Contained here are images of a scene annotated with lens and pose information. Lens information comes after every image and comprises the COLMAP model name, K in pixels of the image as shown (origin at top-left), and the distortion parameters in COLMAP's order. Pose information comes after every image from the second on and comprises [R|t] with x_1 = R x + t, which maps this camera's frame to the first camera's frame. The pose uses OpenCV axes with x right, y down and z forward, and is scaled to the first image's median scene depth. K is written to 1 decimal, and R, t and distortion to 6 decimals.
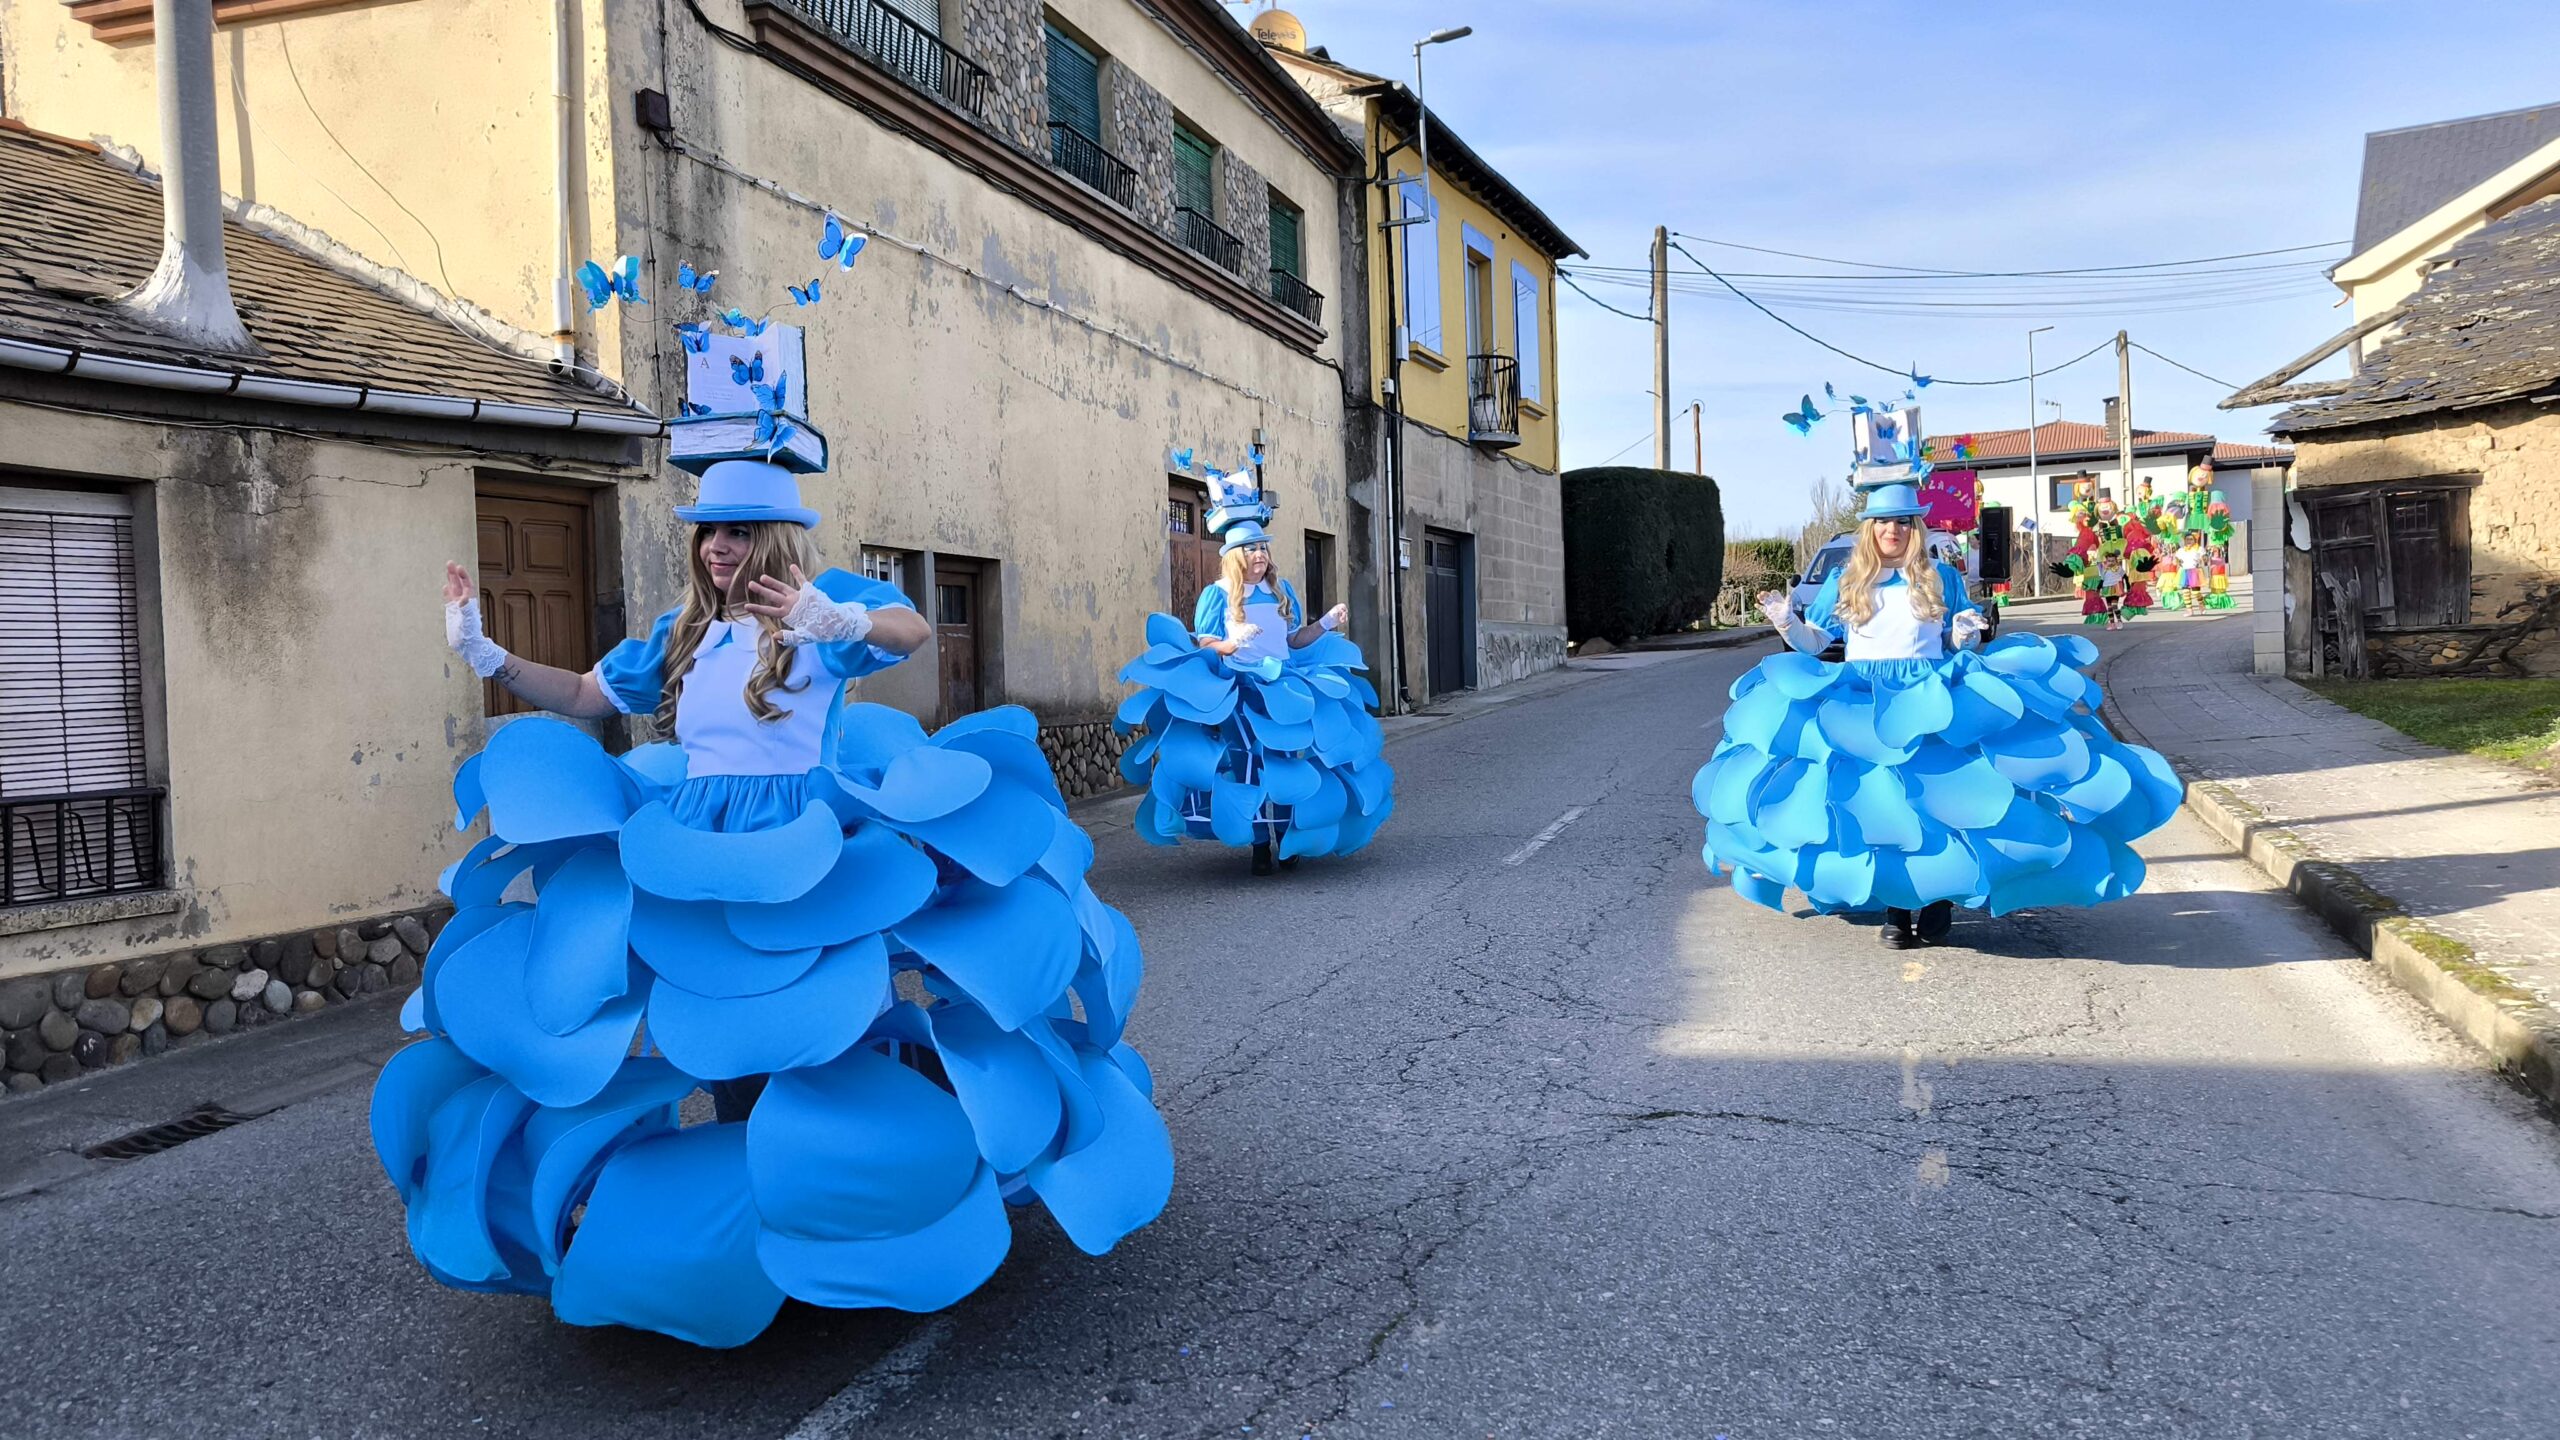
lens RADIAL K [[1789.1, 0, 1271.8], [0, 1789.1, 716.4], [0, 0, 1]] dist [0.059383, -0.052216]
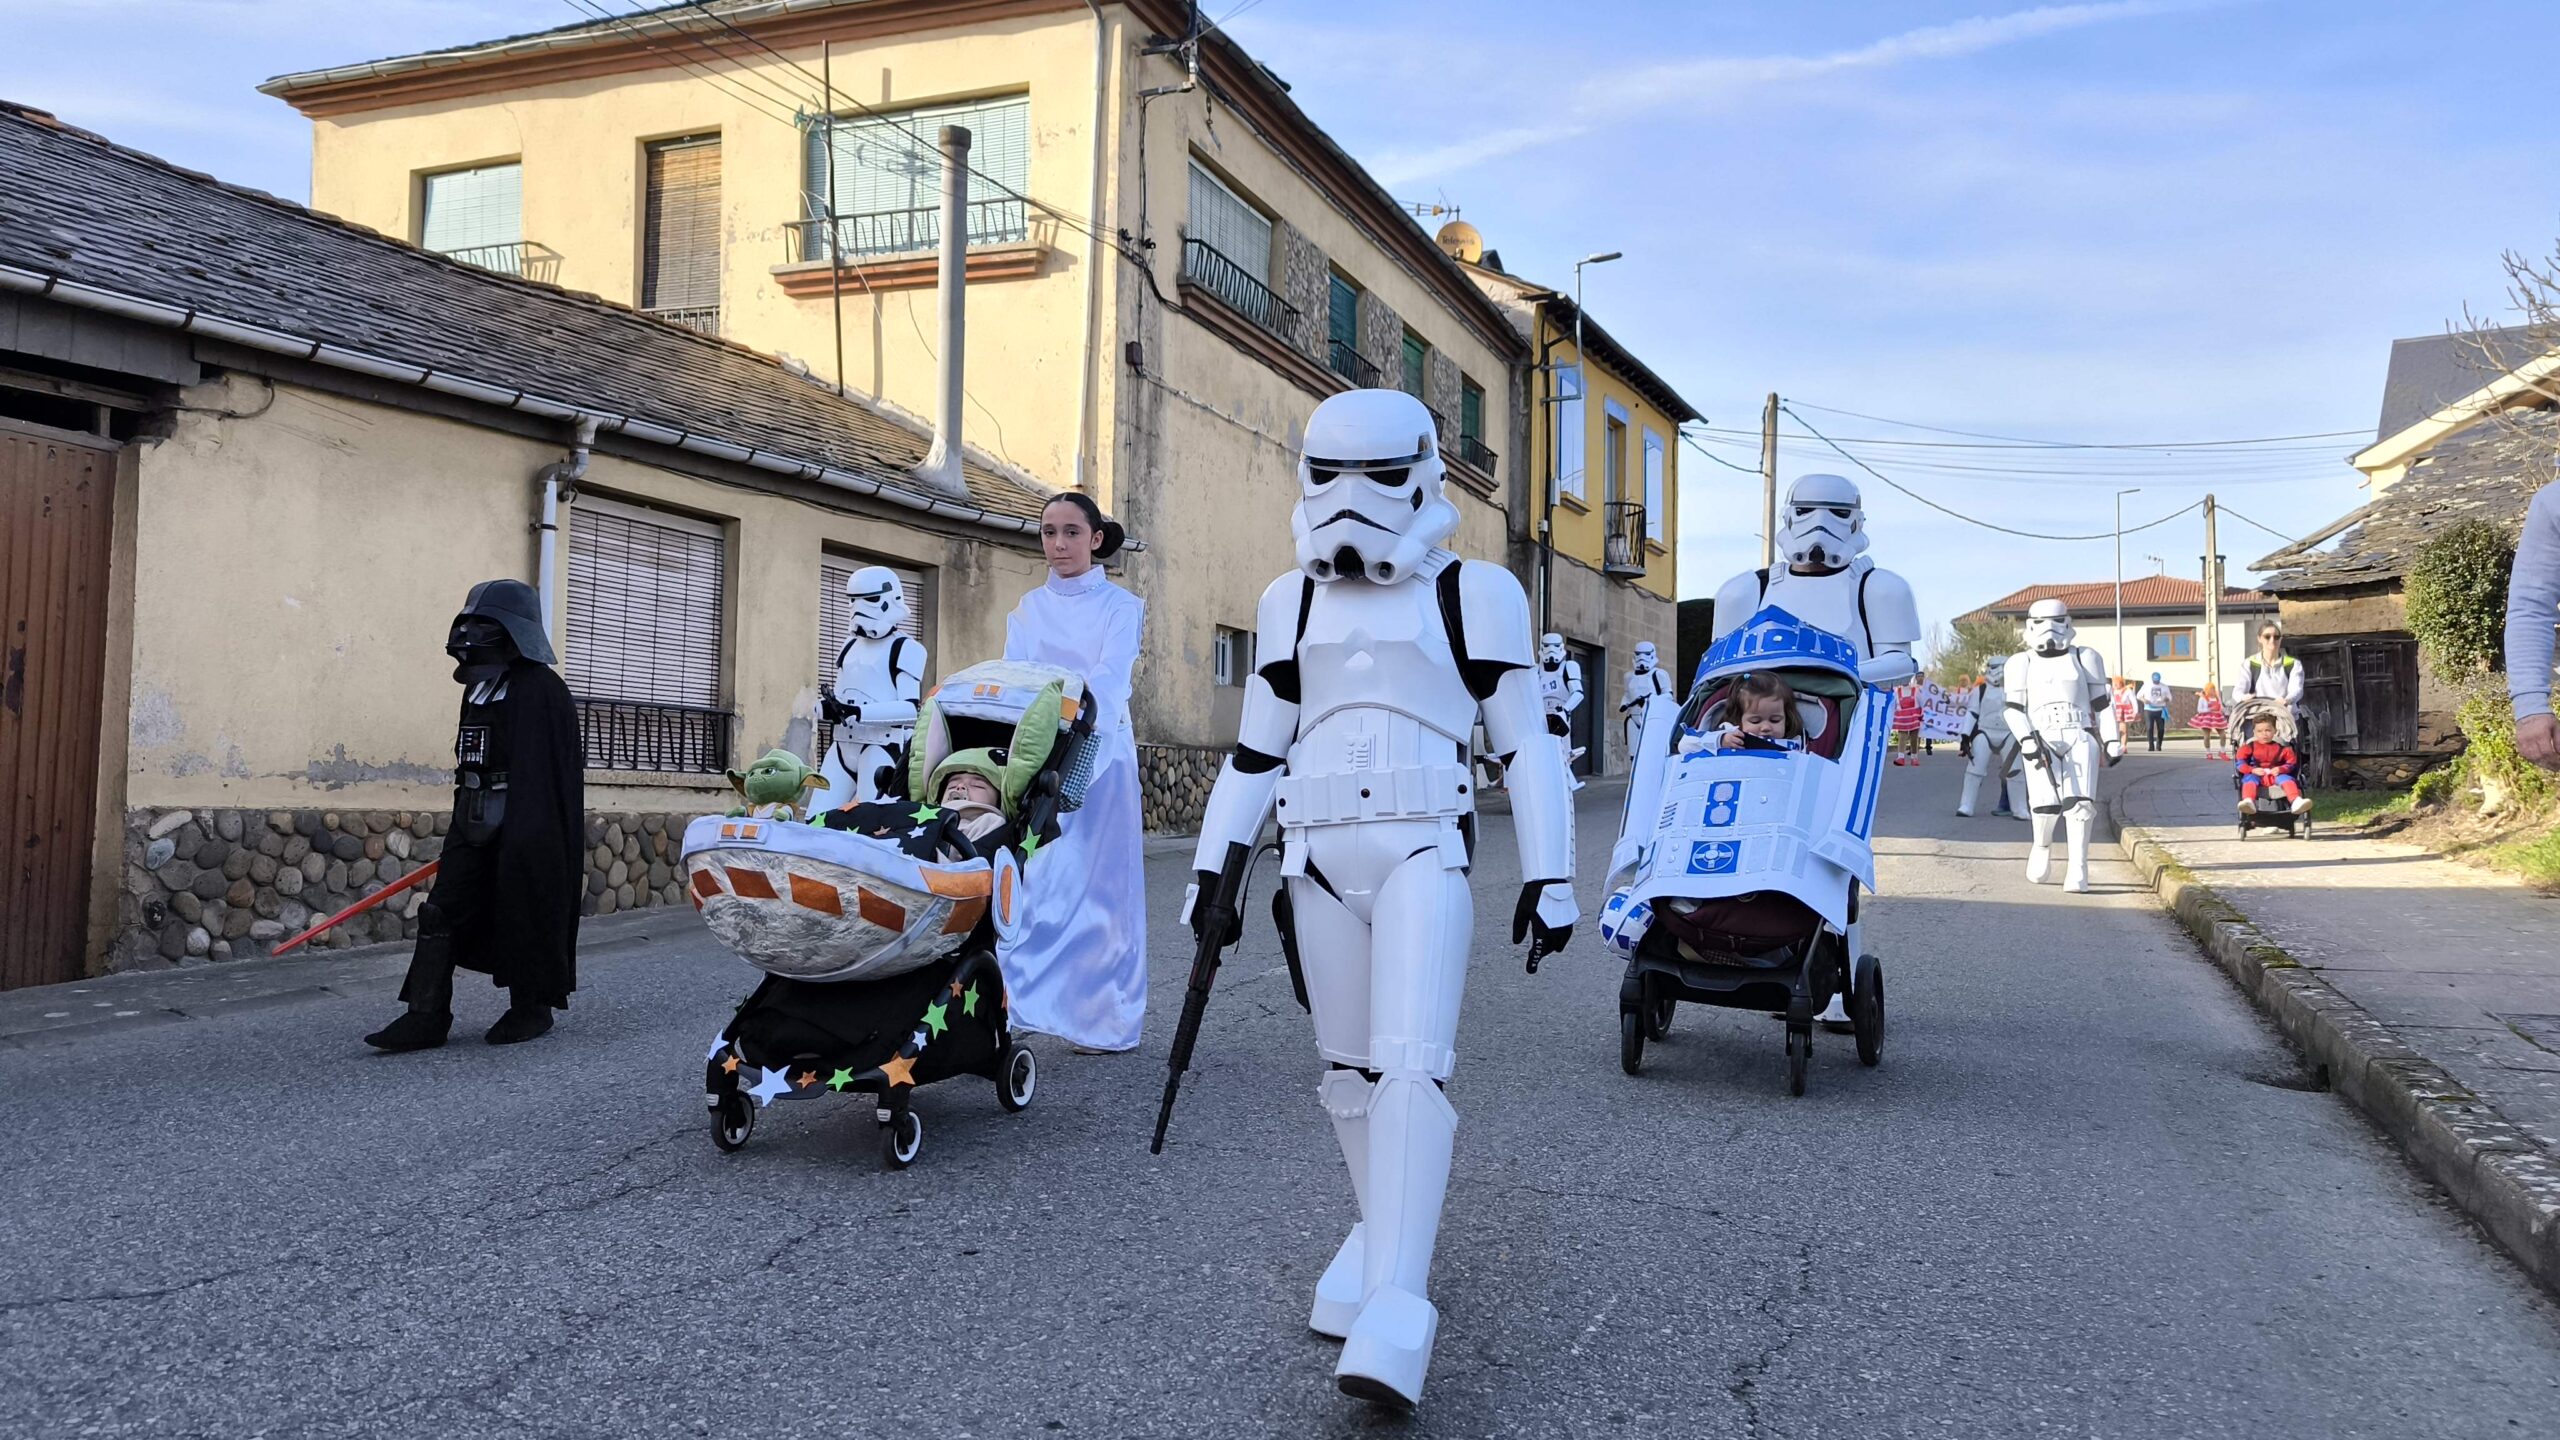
lens RADIAL K [[1793.9, 0, 1258.7], [0, 1793.9, 717.8], [0, 0, 1]] dist [0.057613, -0.052213]
pose [[0.996966, 0.045407, -0.063223, -0.066902], [-0.049437, 0.996743, -0.063720, 0.056403], [0.060124, 0.066652, 0.995963, -0.360983]]
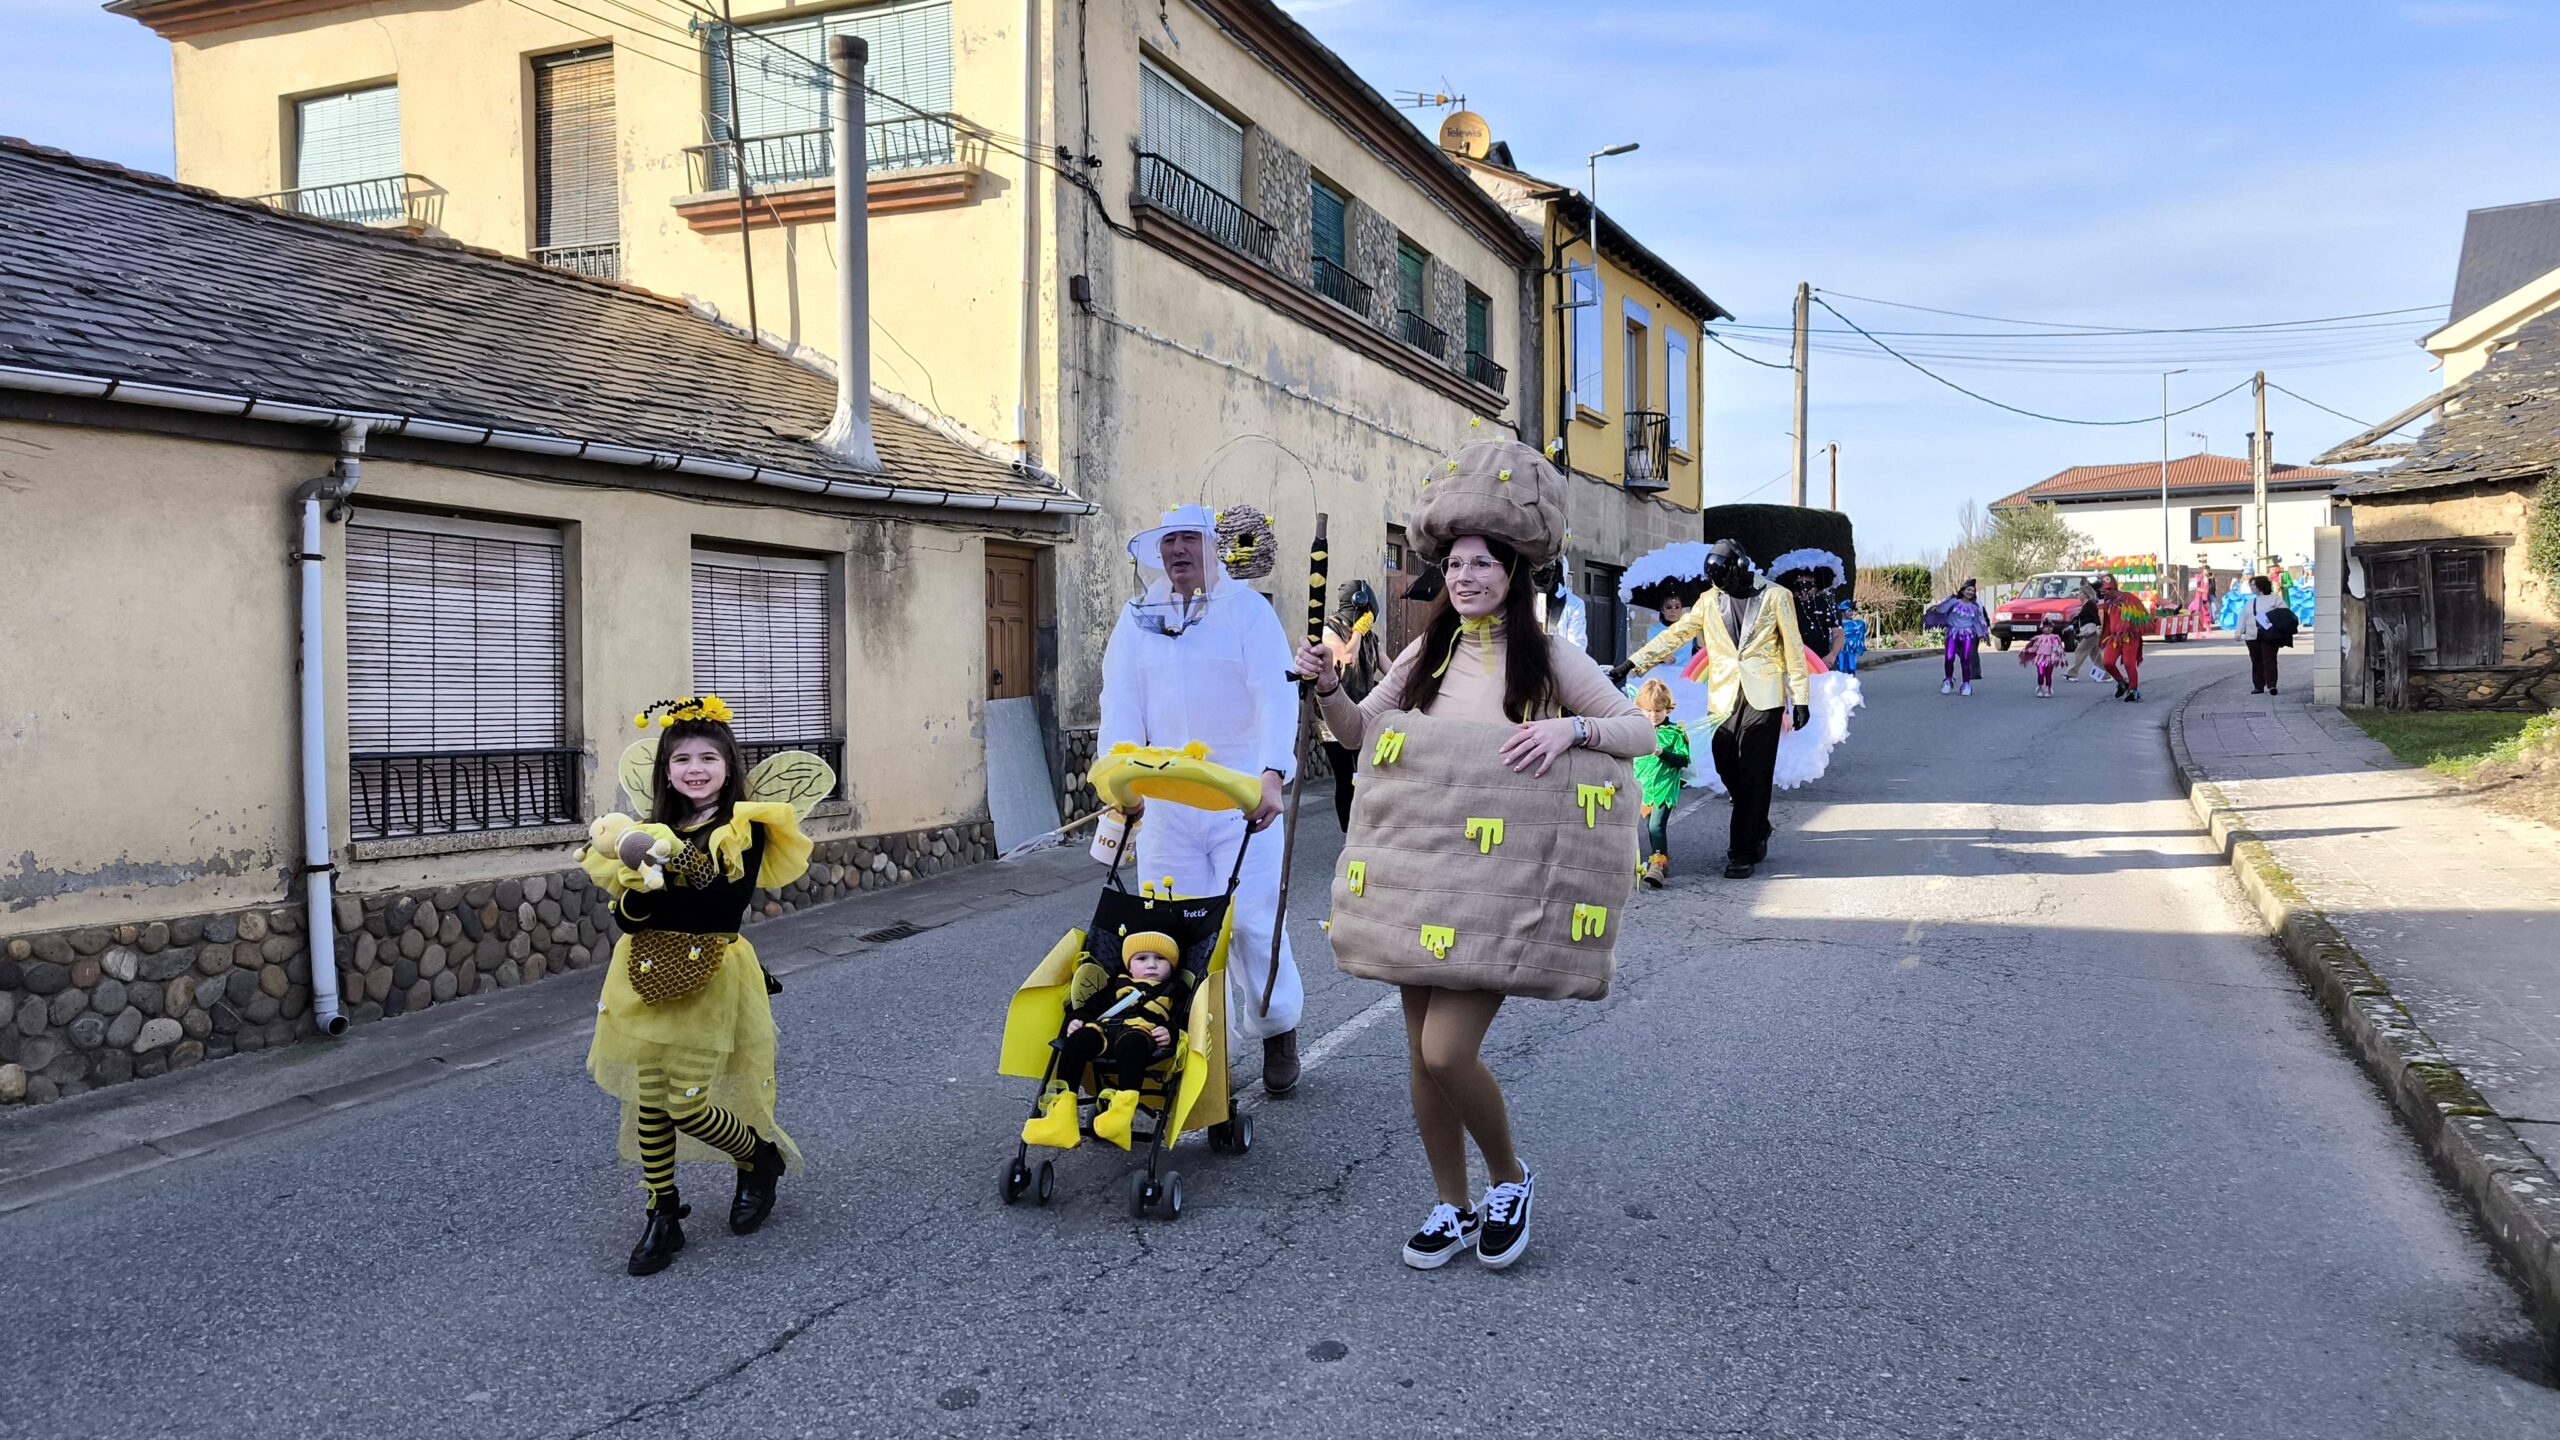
lens RADIAL K [[1788.4, 0, 1276.6], [0, 1788.4, 715.5], [0, 0, 1]] dist [0.062236, -0.056346]
pose [[0.997287, 0.023697, -0.069688, -0.045531], [-0.024125, 0.999695, -0.005295, 0.007405], [0.069542, 0.006962, 0.997555, -0.257734]]
